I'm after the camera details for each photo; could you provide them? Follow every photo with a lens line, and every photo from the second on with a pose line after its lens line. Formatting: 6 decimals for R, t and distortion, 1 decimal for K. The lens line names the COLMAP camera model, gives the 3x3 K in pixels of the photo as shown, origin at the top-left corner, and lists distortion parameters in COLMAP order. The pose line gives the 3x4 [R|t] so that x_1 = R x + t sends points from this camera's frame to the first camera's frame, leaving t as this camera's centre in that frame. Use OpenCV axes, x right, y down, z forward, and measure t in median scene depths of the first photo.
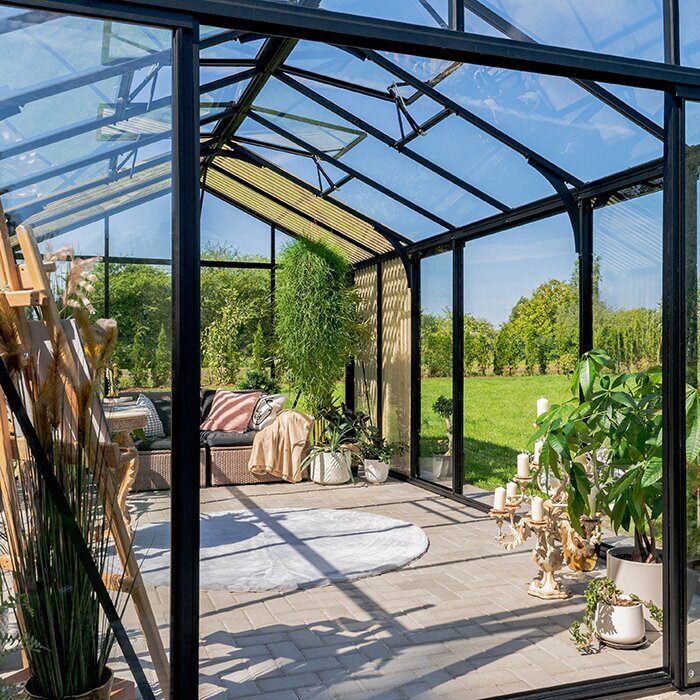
lens RADIAL K [[751.1, 0, 369.0], [0, 751.1, 346.4], [0, 0, 1]] dist [-0.022399, 0.017527]
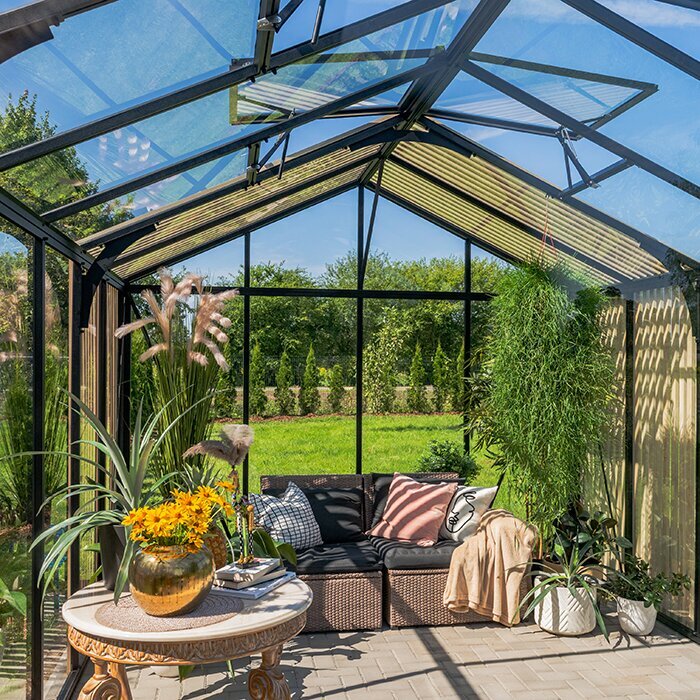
lens RADIAL K [[810.2, 0, 361.6], [0, 810.2, 364.8], [0, 0, 1]] dist [0.012513, 0.018558]
pose [[0.979411, 0.010650, -0.201593, -0.086209], [-0.008930, 0.999916, 0.009438, -0.057822], [0.201676, -0.007444, 0.979424, 0.266453]]
